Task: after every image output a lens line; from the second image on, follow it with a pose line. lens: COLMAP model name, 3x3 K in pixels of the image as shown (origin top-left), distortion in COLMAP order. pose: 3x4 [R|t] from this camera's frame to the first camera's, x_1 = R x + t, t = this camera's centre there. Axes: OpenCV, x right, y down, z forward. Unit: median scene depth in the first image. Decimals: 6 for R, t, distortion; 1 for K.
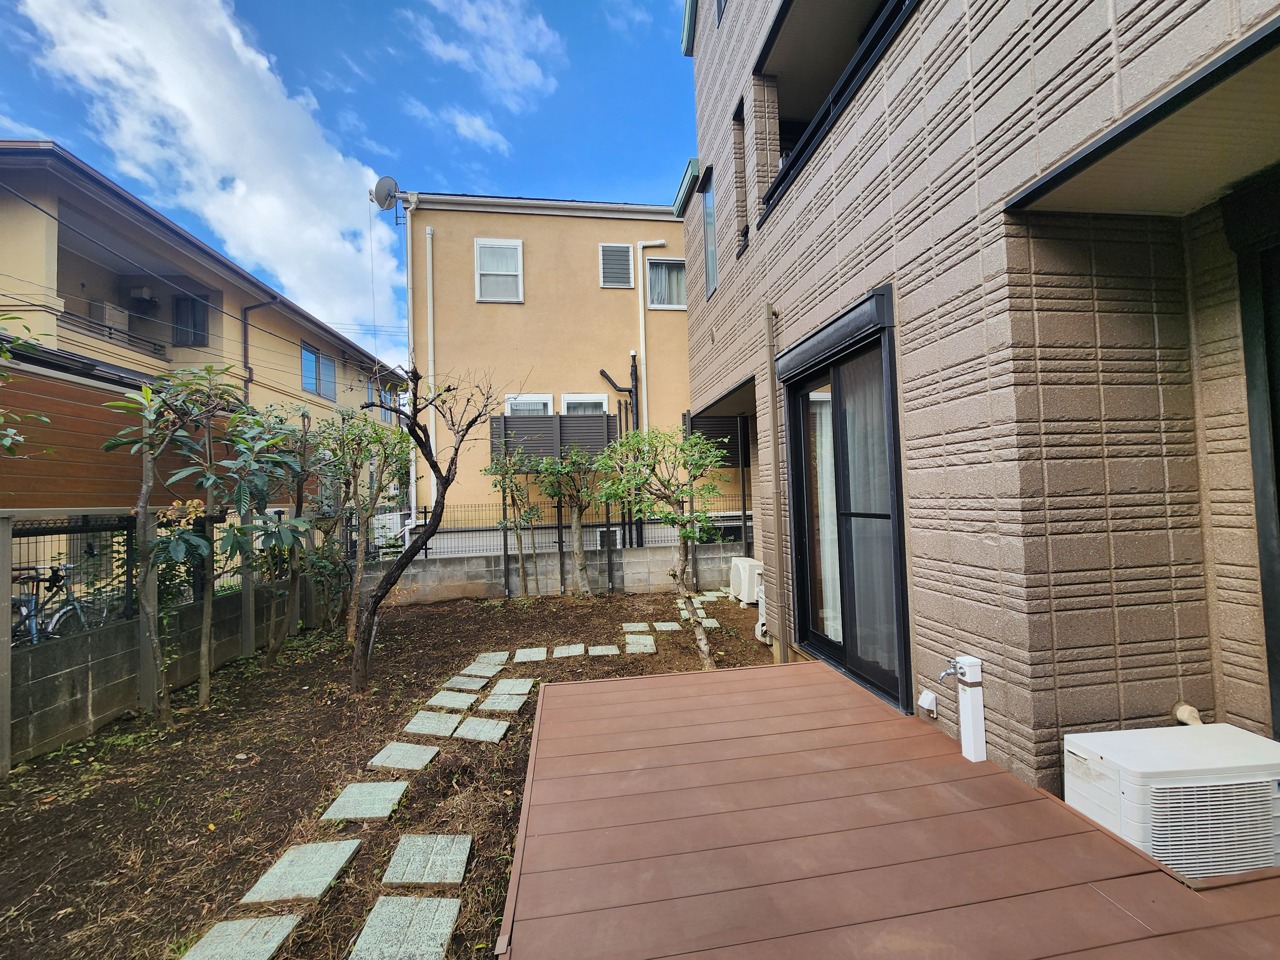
lens RADIAL K [[519.9, 0, 651.0], [0, 519.9, 479.7], [0, 0, 1]] dist [-0.002489, -0.000096]
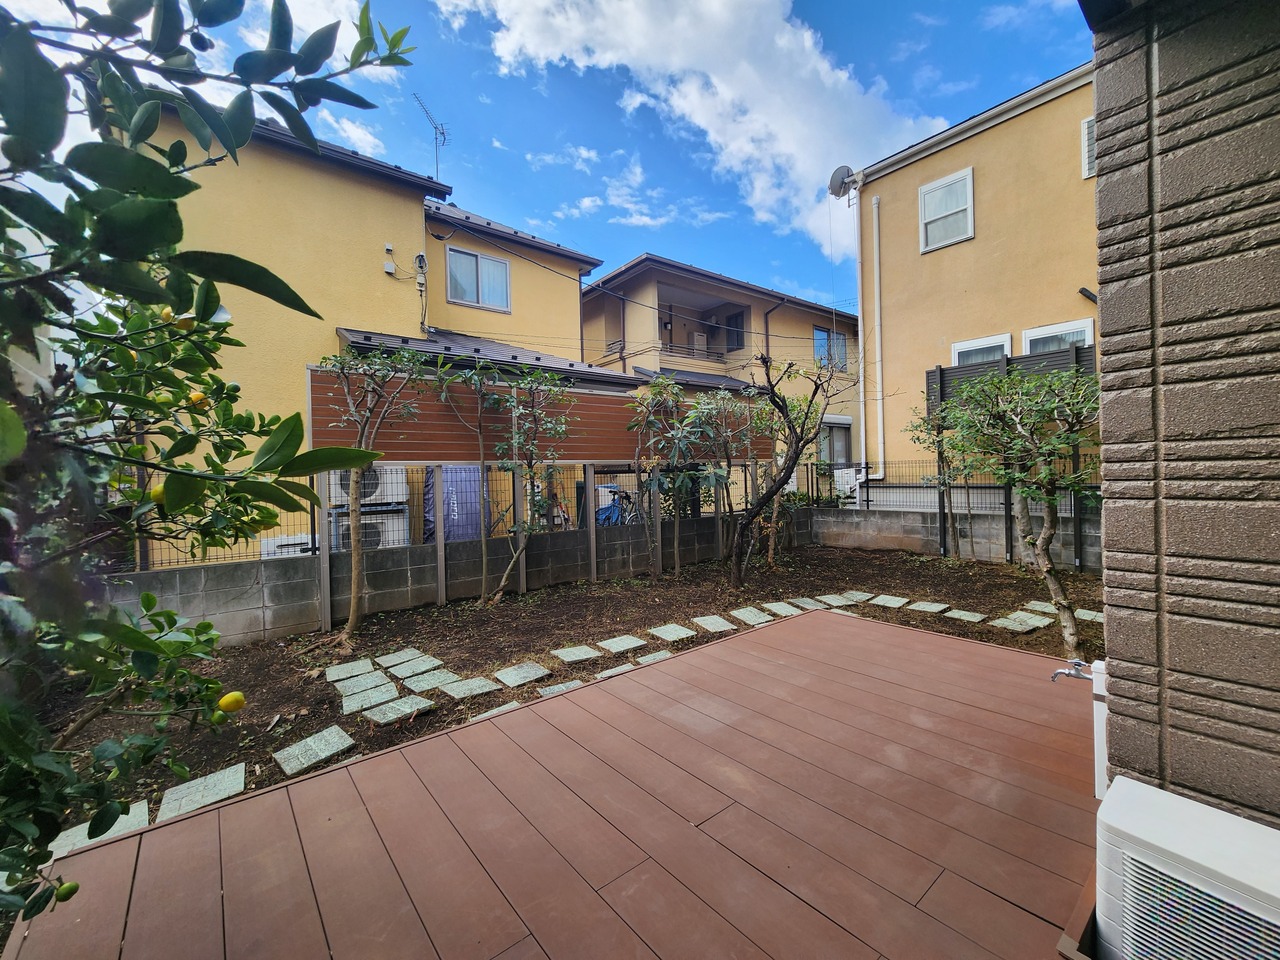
lens RADIAL K [[519.9, 0, 643.8], [0, 519.9, 477.7], [0, 0, 1]] dist [-0.002489, -0.000096]
pose [[0.520484, 0.030164, -0.853339, 0.258010], [0.034661, 0.997806, 0.056412, 0.005045], [0.853168, -0.058939, 0.518296, 0.023690]]
